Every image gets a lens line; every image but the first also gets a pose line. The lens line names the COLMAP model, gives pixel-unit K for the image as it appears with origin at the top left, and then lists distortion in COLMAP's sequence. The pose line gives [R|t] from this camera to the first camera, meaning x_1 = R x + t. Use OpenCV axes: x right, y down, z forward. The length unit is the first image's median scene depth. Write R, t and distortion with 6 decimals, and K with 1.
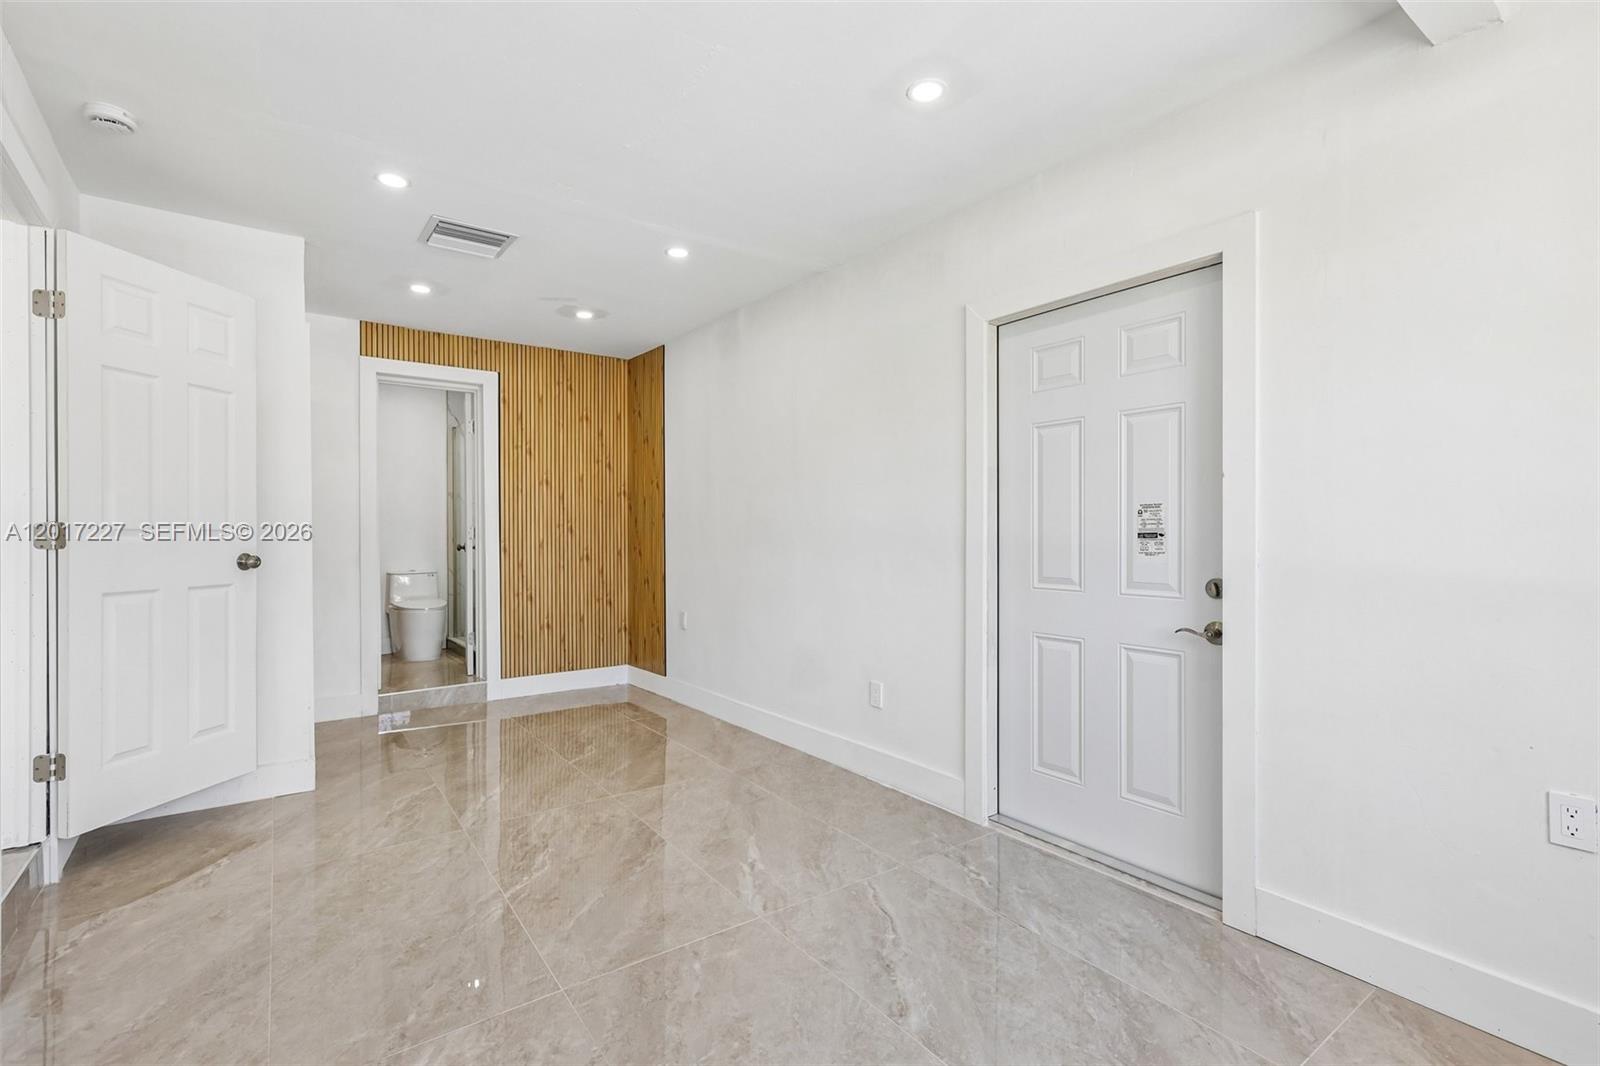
lens RADIAL K [[722.3, 0, 800.8], [0, 722.3, 536.3], [0, 0, 1]] dist [0.001341, 0.002561]
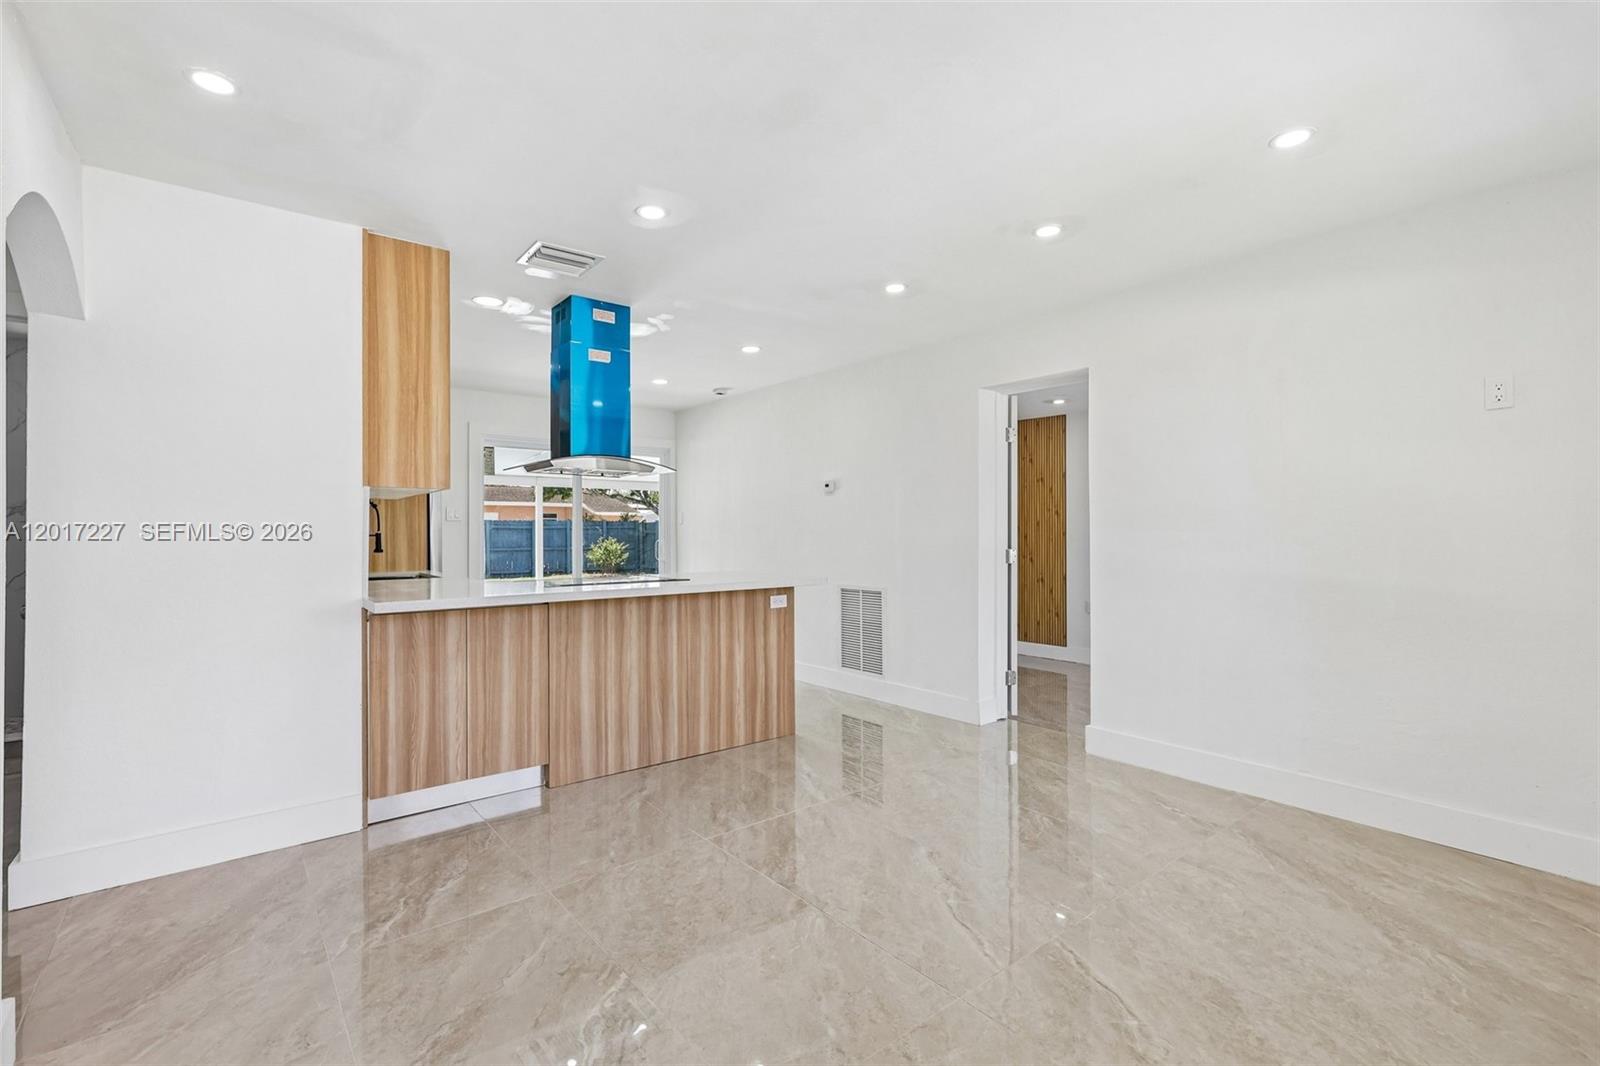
lens RADIAL K [[722.3, 0, 791.7], [0, 722.3, 527.4], [0, 0, 1]] dist [0.001341, 0.002561]
pose [[0.999692, 0.003445, 0.024557, -1.239741], [-0.003165, 0.999929, -0.011445, -0.037719], [-0.024595, 0.011364, 0.999633, -0.673527]]
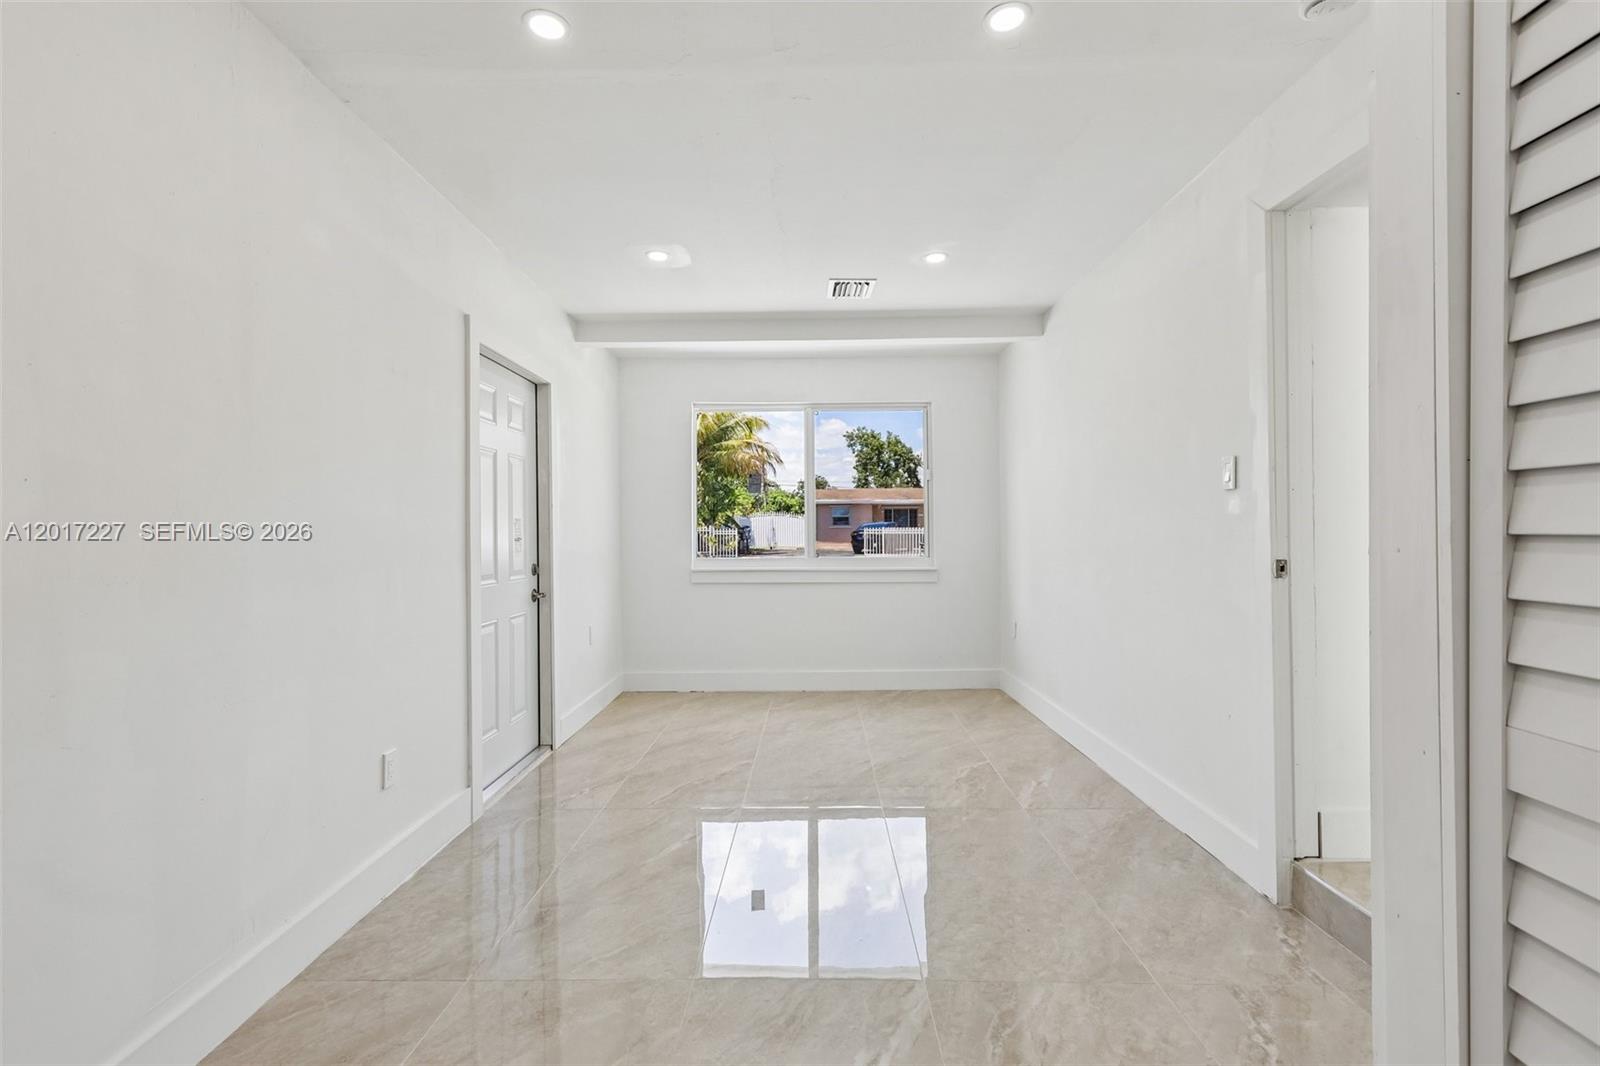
lens RADIAL K [[722.3, 0, 803.9], [0, 722.3, 521.6], [0, 0, 1]] dist [0.001341, 0.002561]
pose [[-0.799785, 0.014617, 0.600108, -0.690480], [0.011680, 0.999893, -0.008788, -0.012375], [-0.600172, -0.000019, -0.799871, 1.409809]]
